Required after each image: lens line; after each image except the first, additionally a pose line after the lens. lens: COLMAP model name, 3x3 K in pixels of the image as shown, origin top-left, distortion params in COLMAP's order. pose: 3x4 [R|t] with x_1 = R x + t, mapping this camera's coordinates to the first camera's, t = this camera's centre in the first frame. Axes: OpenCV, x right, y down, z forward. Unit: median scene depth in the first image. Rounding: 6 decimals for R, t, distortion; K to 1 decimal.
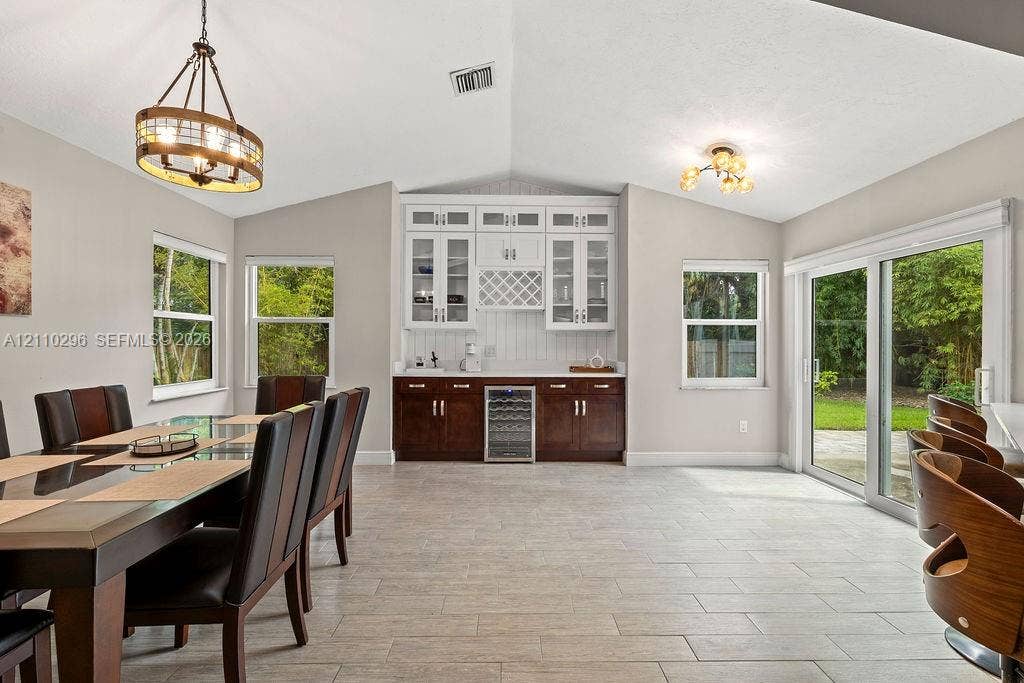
lens RADIAL K [[435.9, 0, 511.7], [0, 435.9, 342.7], [0, 0, 1]] dist [-0.000988, 0.000819]
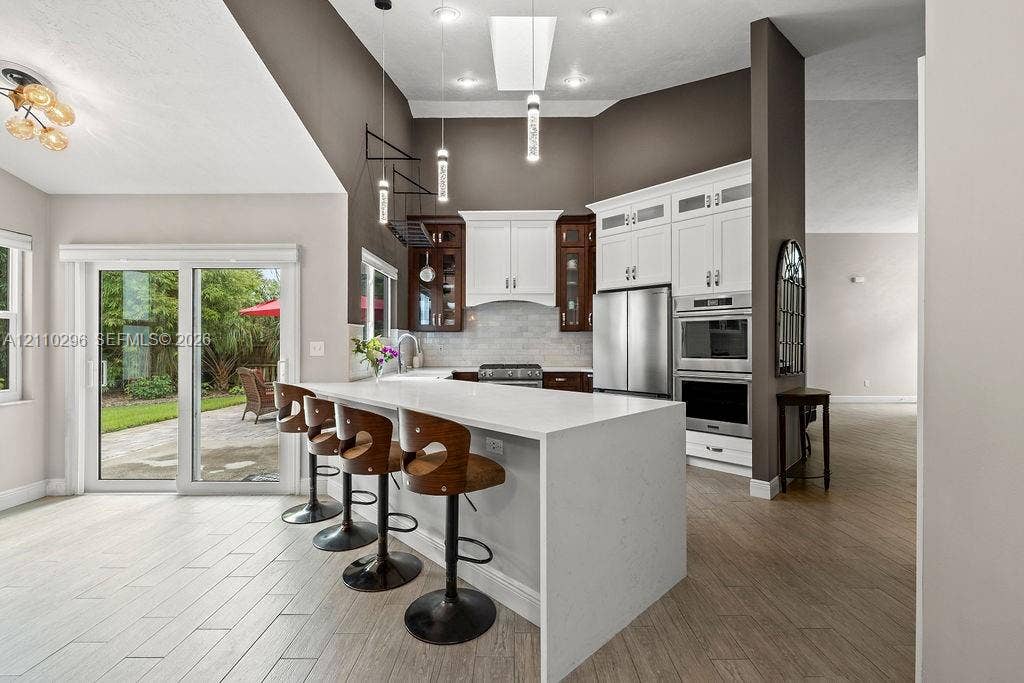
lens RADIAL K [[435.9, 0, 513.6], [0, 435.9, 341.3], [0, 0, 1]] dist [-0.000988, 0.000819]
pose [[0.019744, 0.001155, 0.999804, -0.179331], [0.000178, 0.999999, -0.001159, -0.000737], [-0.999805, 0.000201, 0.019744, 0.133648]]
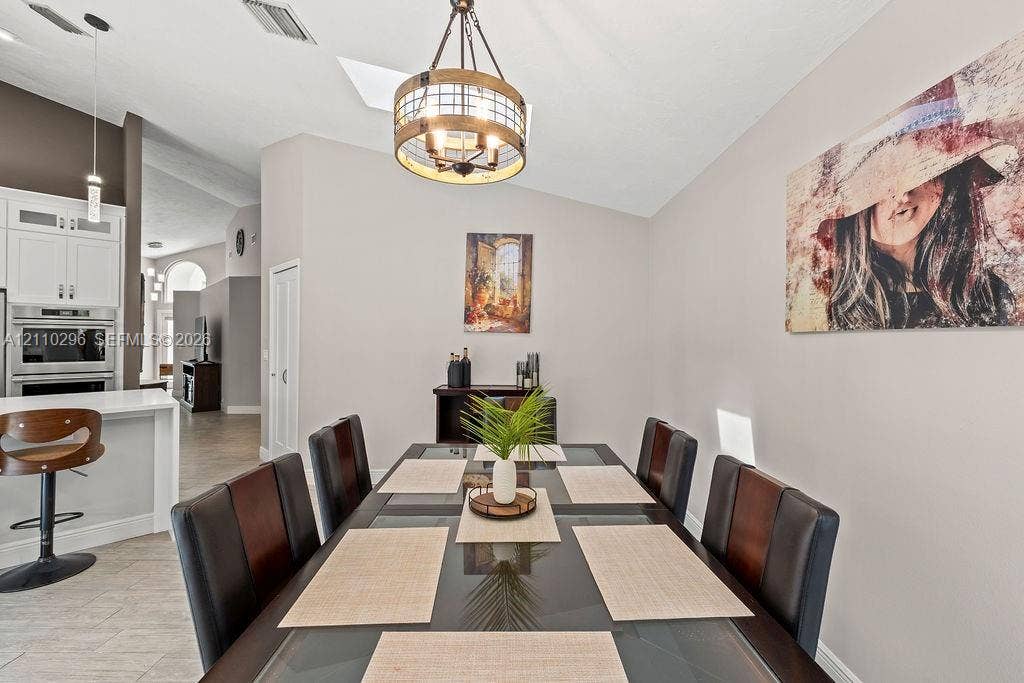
lens RADIAL K [[435.9, 0, 503.5], [0, 435.9, 338.5], [0, 0, 1]] dist [-0.000988, 0.000819]
pose [[-0.999410, -0.007720, 0.033455, -0.349446], [-0.007881, 0.999958, -0.004674, -0.025333], [-0.033417, -0.004935, -0.999429, 0.768897]]
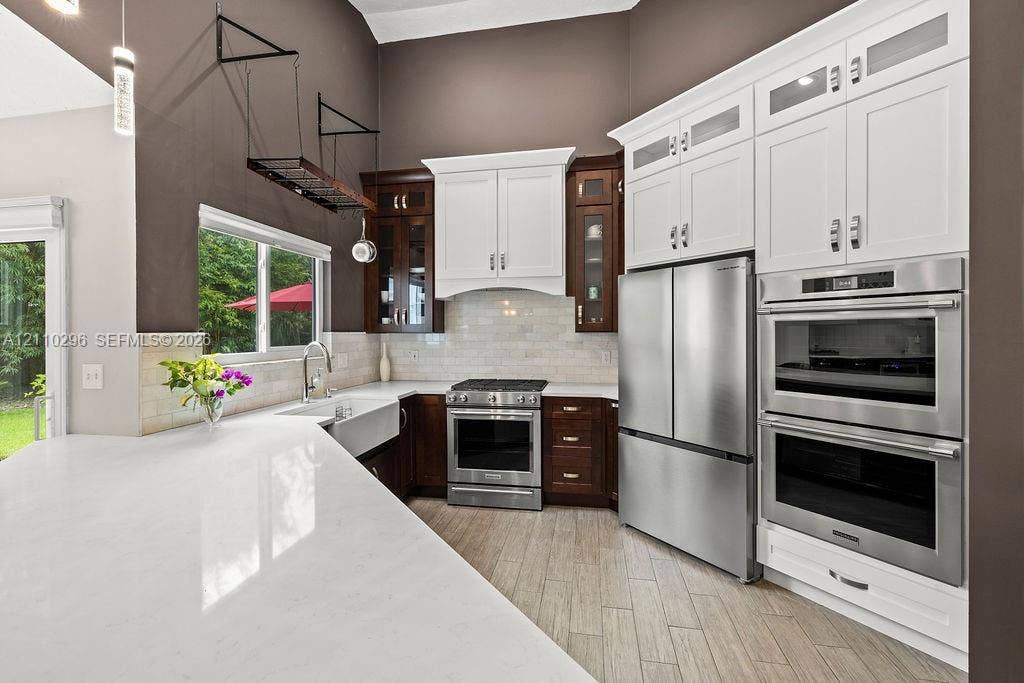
lens RADIAL K [[435.9, 0, 508.6], [0, 435.9, 334.3], [0, 0, 1]] dist [-0.000988, 0.000819]
pose [[0.182691, -0.006868, 0.983146, 0.252232], [0.003987, 0.999973, 0.006244, -0.035248], [-0.983162, 0.002779, 0.182714, -0.011423]]
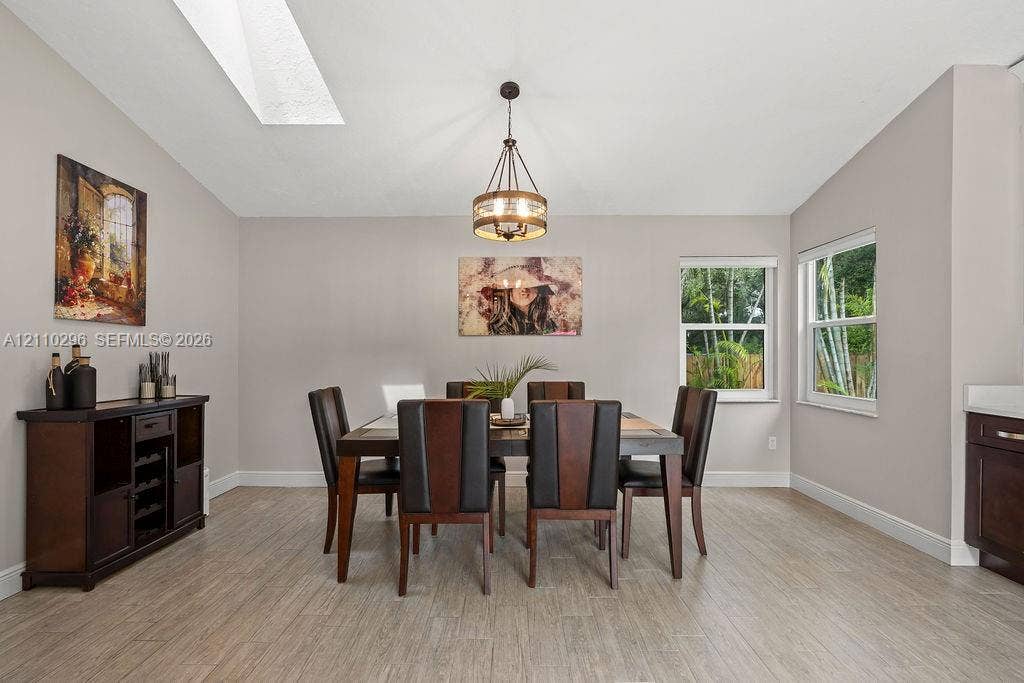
lens RADIAL K [[466.5, 0, 515.8], [0, 466.5, 353.9], [0, 0, 1]] dist [-0.003420, 0.000458]
pose [[-0.011599, -0.000056, -0.999933, 0.339256], [0.002281, 0.999997, -0.000083, 0.003333], [0.999930, -0.002281, -0.011599, 0.442611]]
